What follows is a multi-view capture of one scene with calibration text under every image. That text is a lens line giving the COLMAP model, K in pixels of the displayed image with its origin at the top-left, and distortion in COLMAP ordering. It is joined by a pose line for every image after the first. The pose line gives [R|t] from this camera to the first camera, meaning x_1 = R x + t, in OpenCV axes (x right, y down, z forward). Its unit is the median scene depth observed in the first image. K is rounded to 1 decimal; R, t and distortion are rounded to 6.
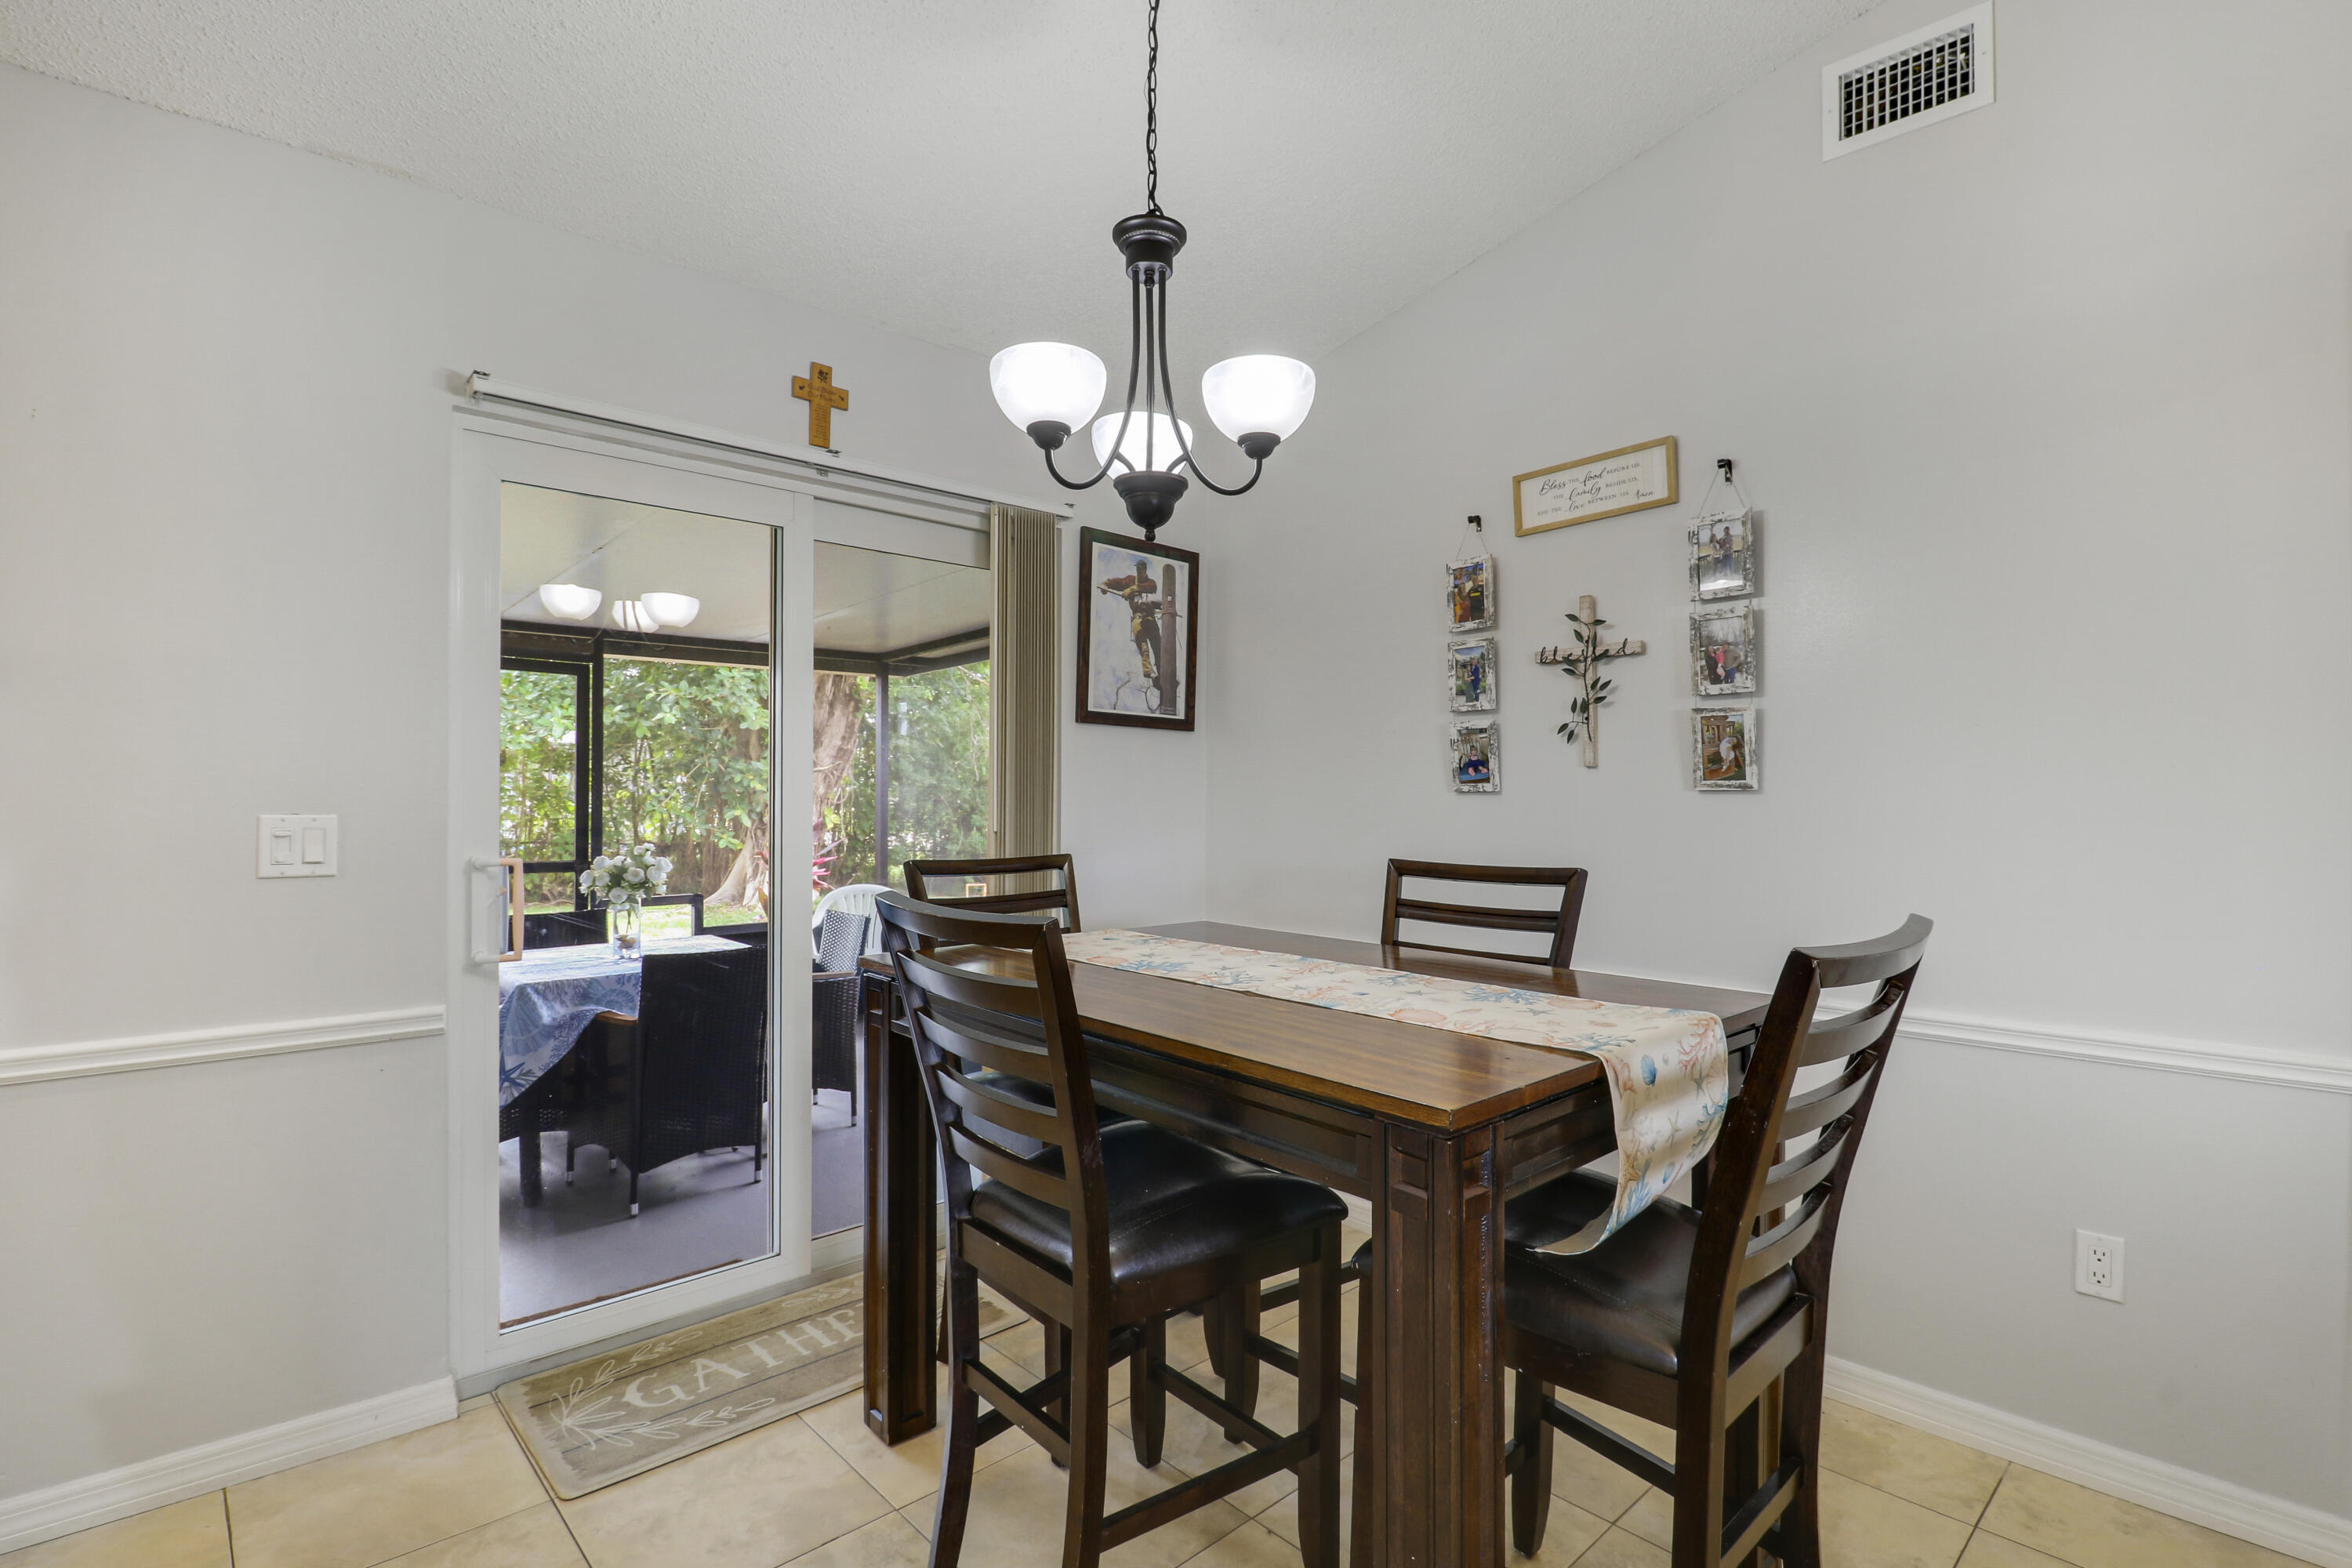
lens RADIAL K [[1110.7, 0, 1212.8], [0, 1110.7, 803.7], [0, 0, 1]] dist [-0.003353, -0.013447]
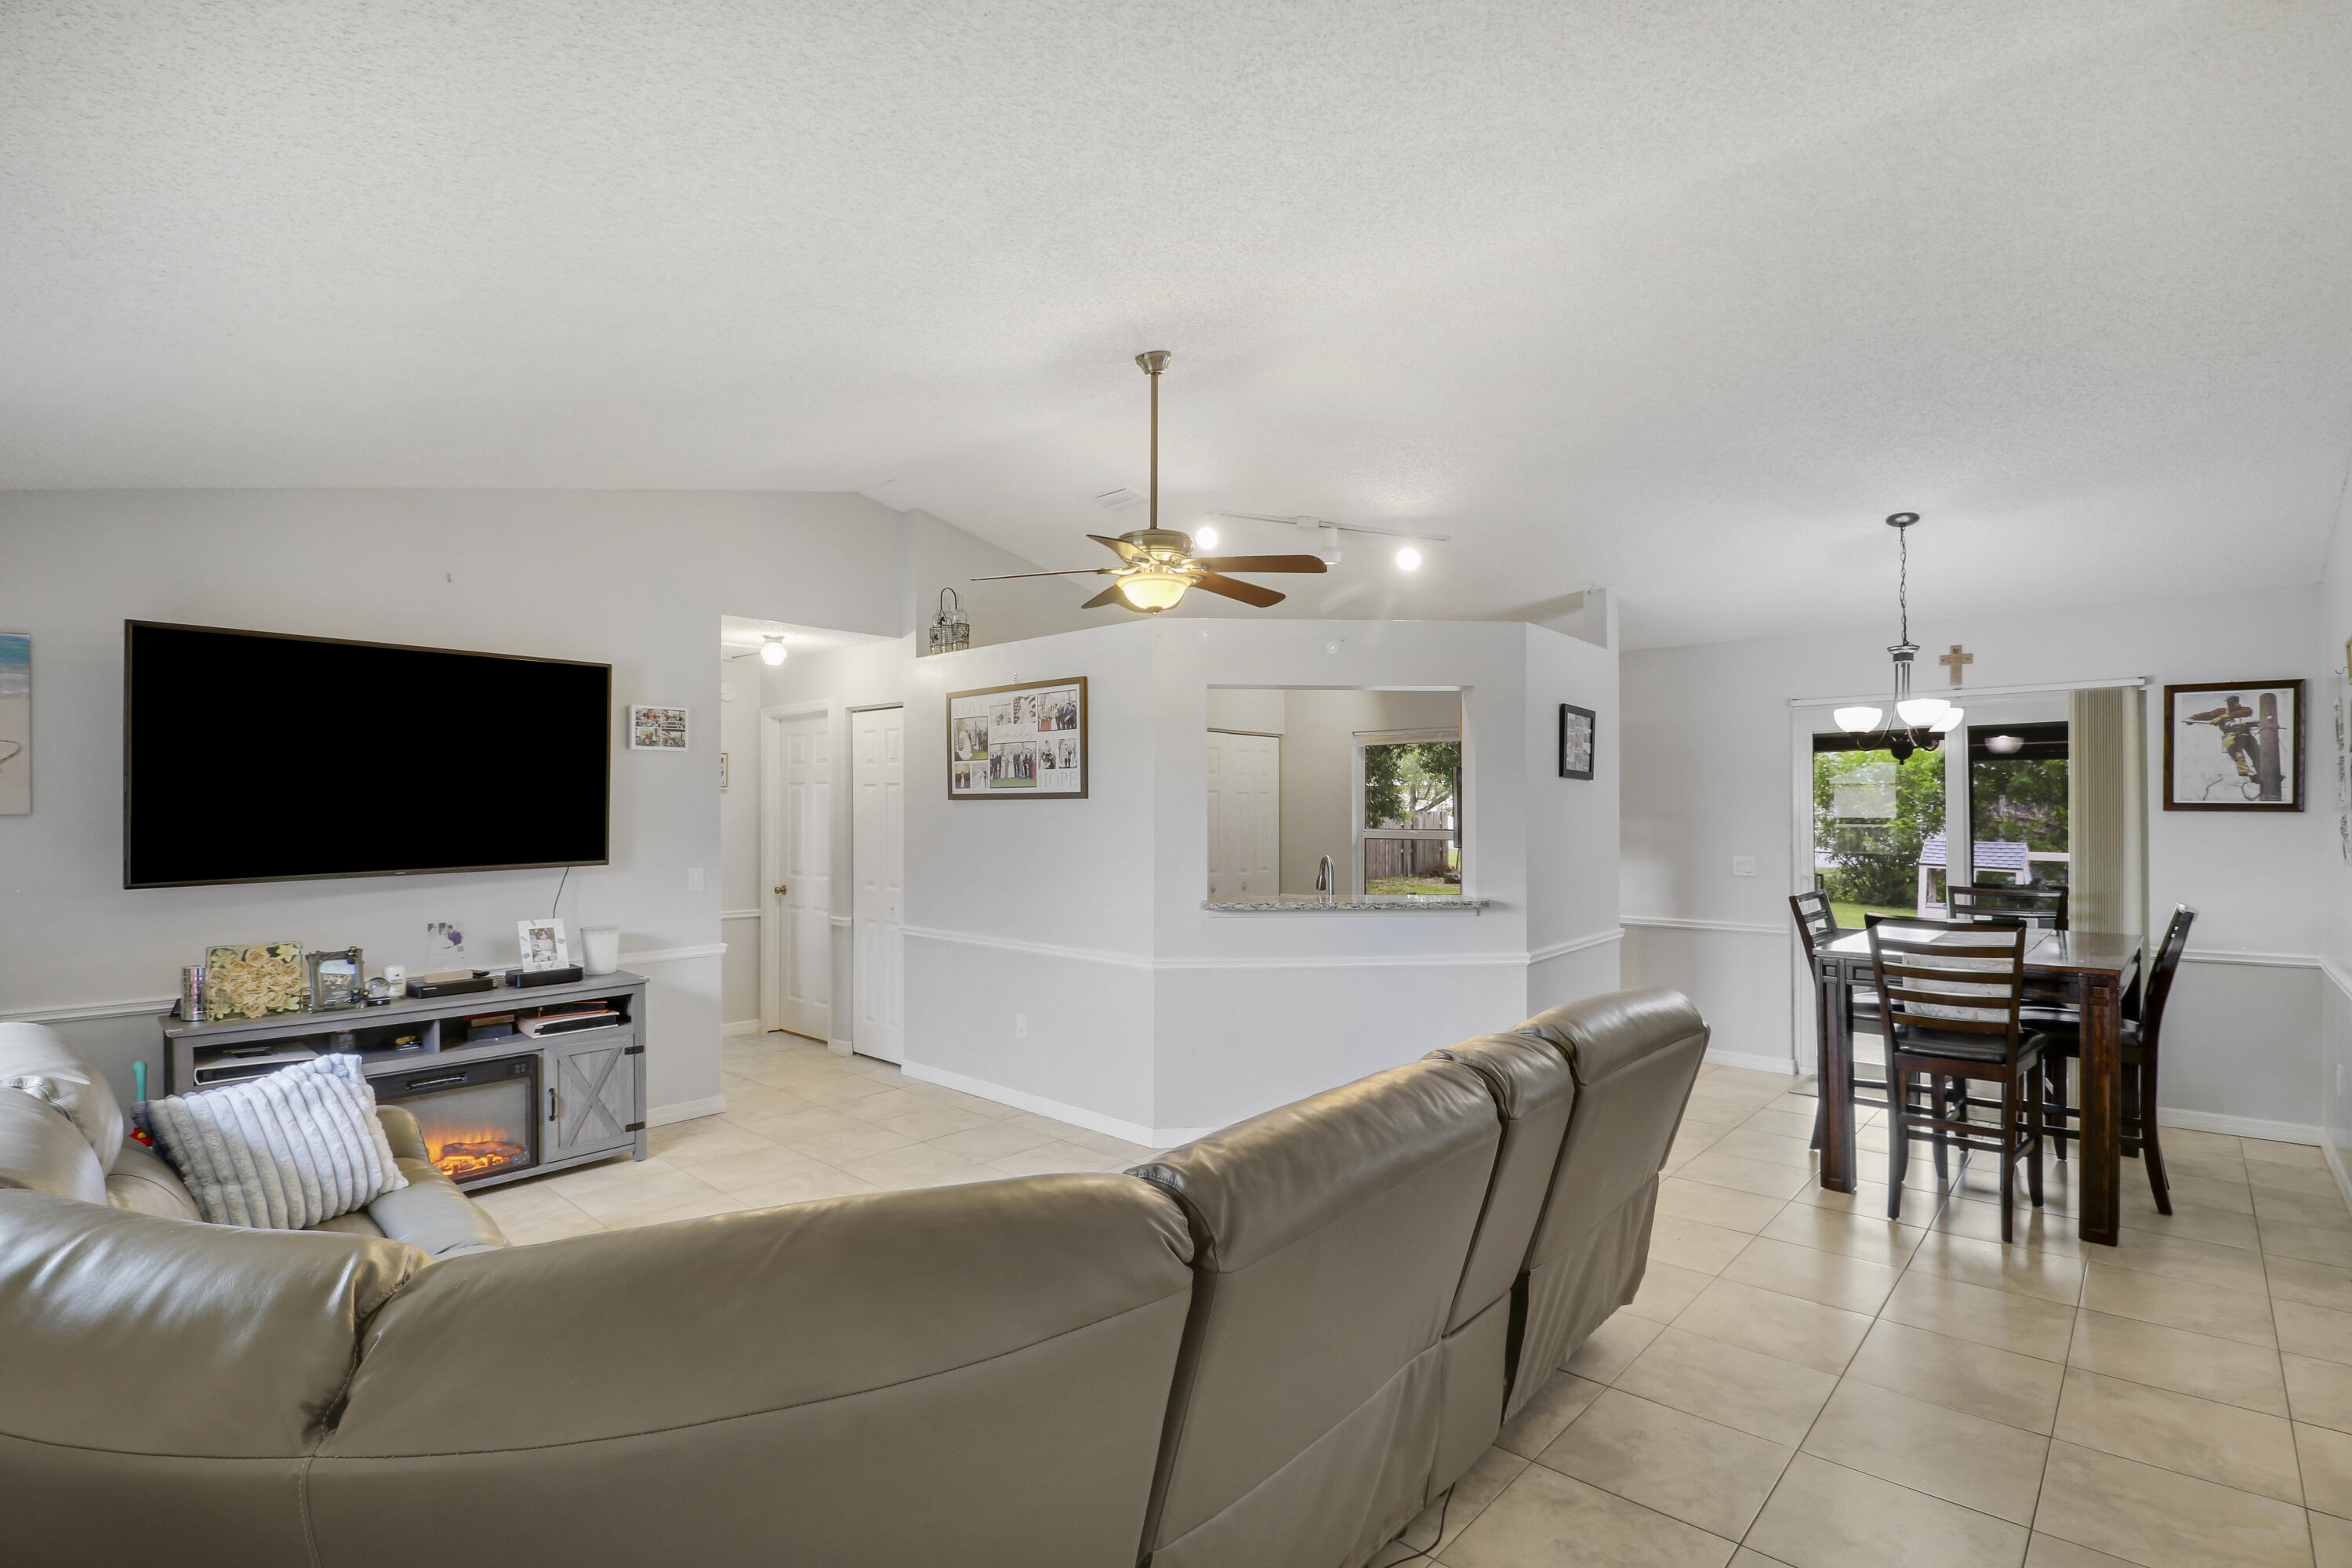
lens RADIAL K [[1079.6, 0, 1169.0], [0, 1079.6, 807.5], [0, 0, 1]] dist [-0.000226, -0.007808]
pose [[0.054017, -0.009663, -0.998493, 1.503222], [-0.005882, 0.999933, -0.009995, -0.062761], [0.998523, 0.006413, 0.053956, -0.546422]]
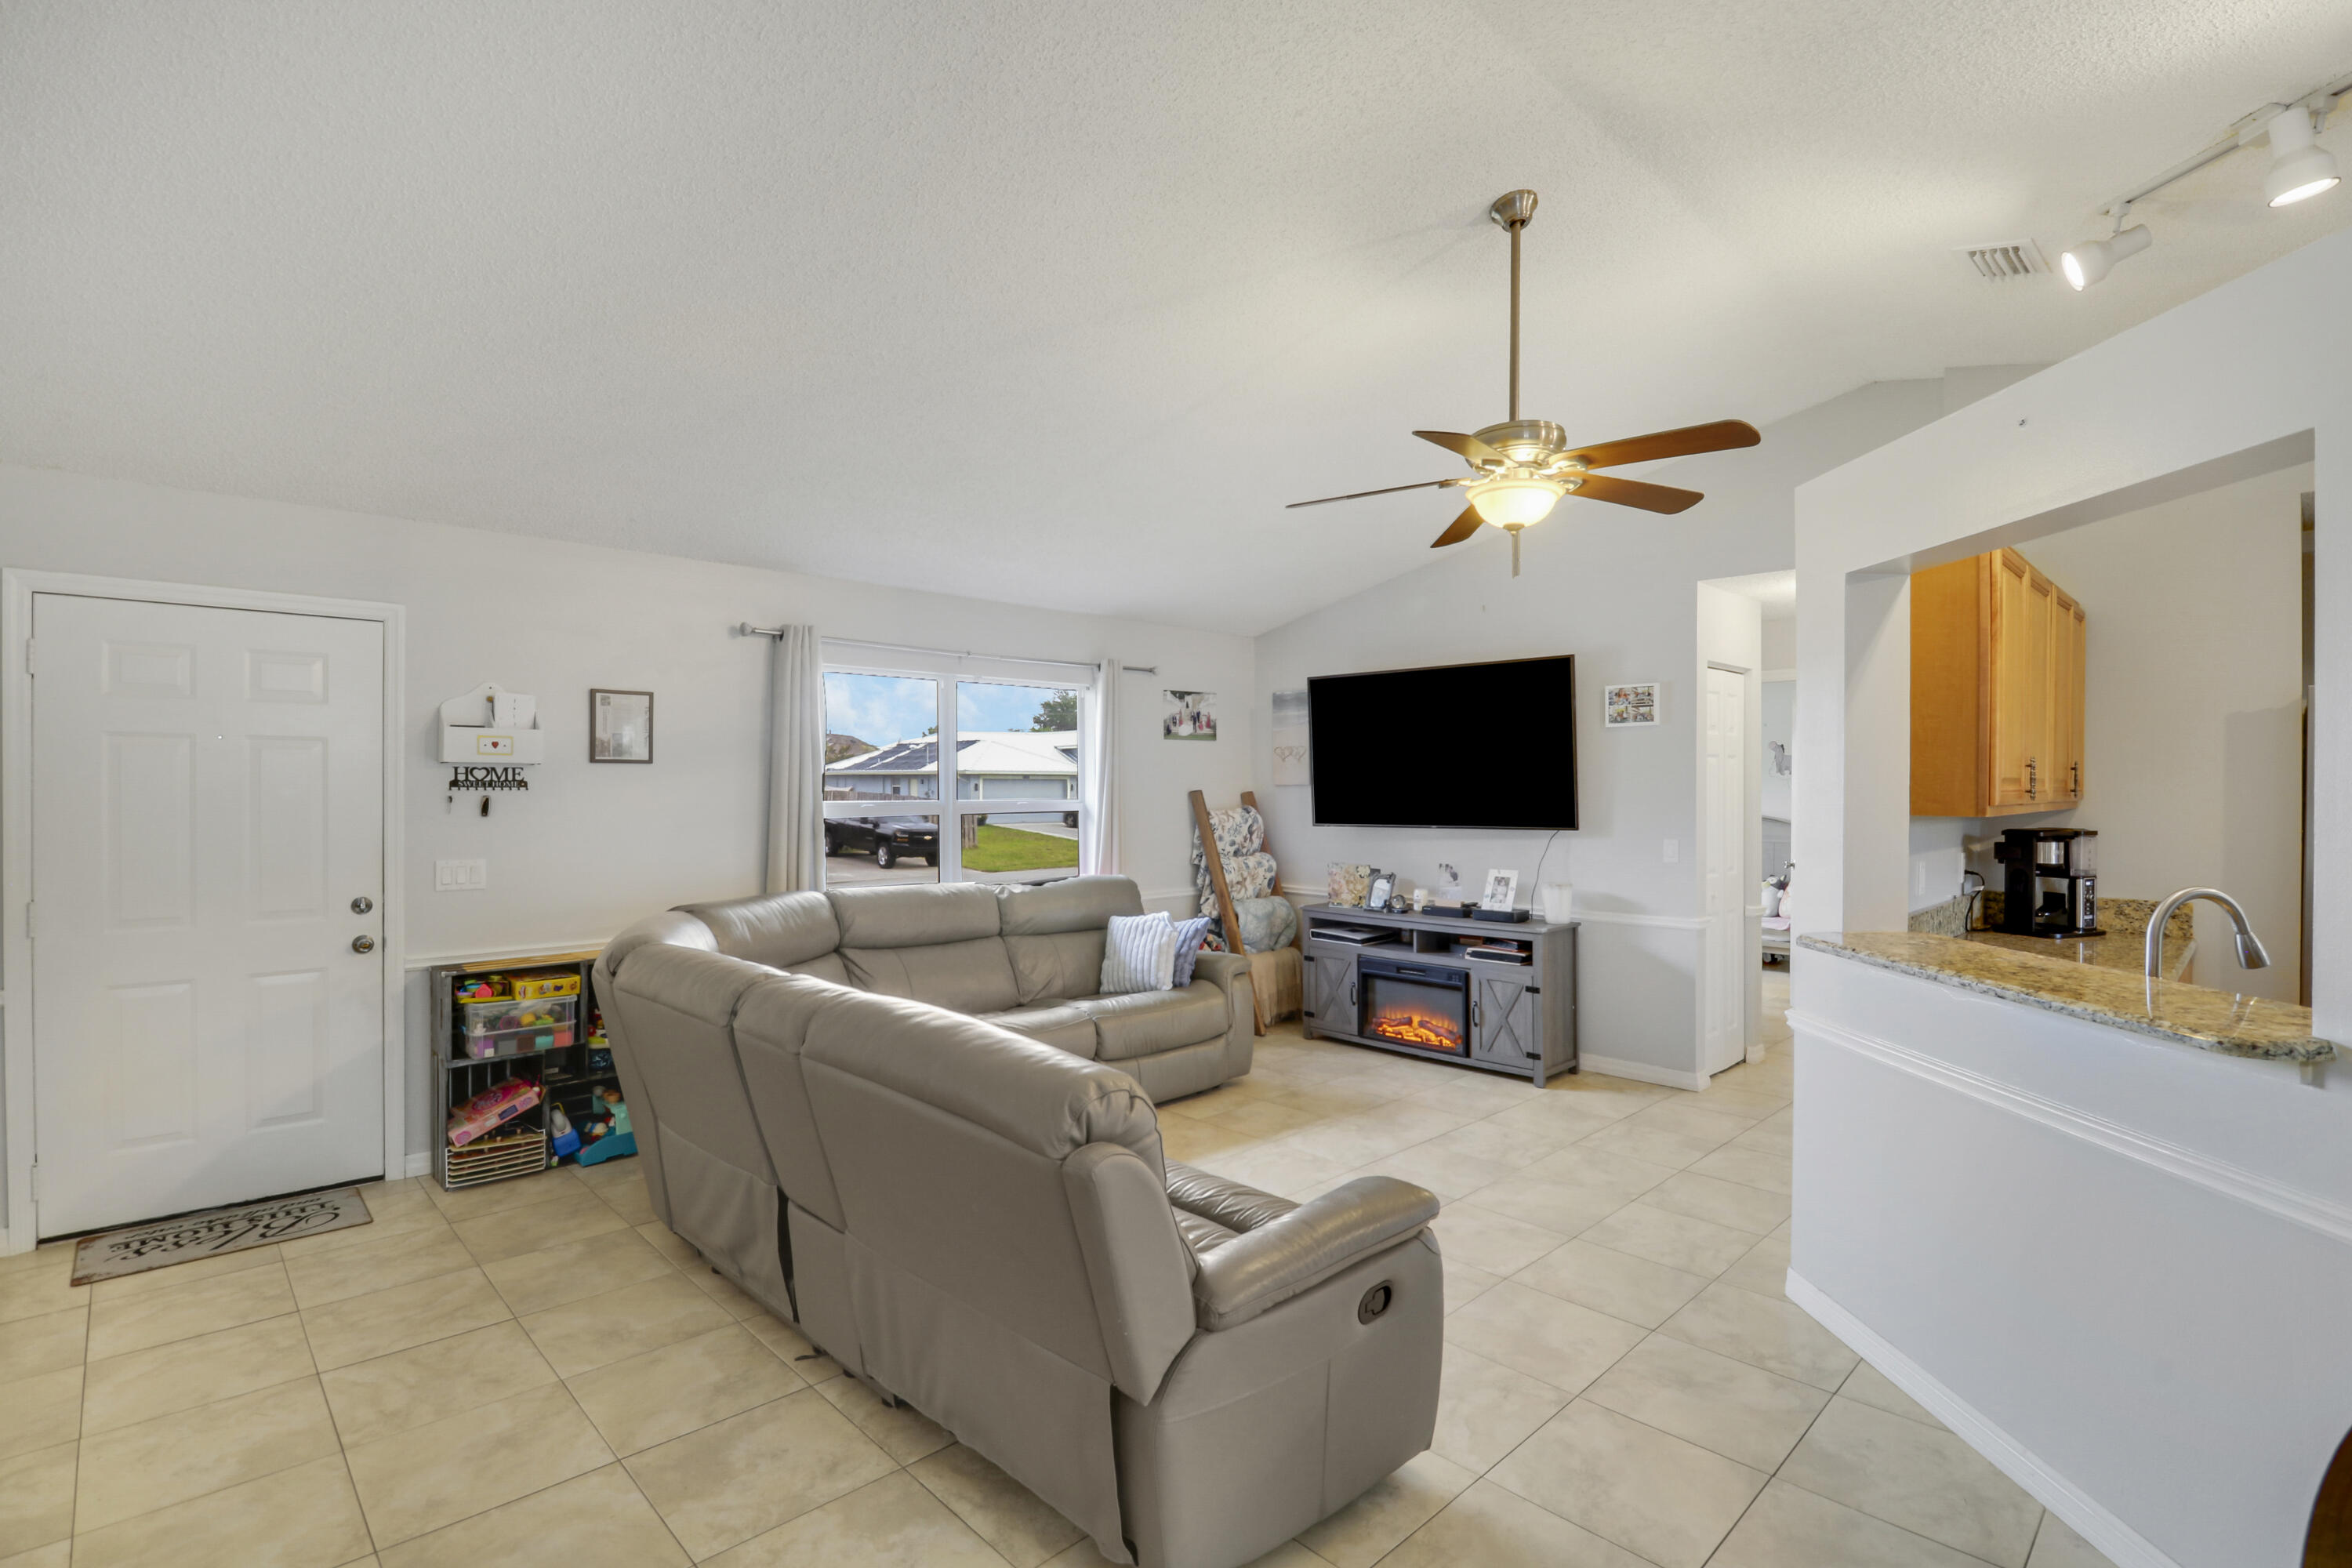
lens RADIAL K [[1090.9, 0, 1215.7], [0, 1090.9, 789.9], [0, 0, 1]] dist [0.001303, -0.012033]
pose [[-0.999617, -0.008444, -0.026357, 0.455528], [-0.008775, 0.999884, 0.012458, -0.075634], [0.026249, 0.012685, -0.999575, 0.603453]]
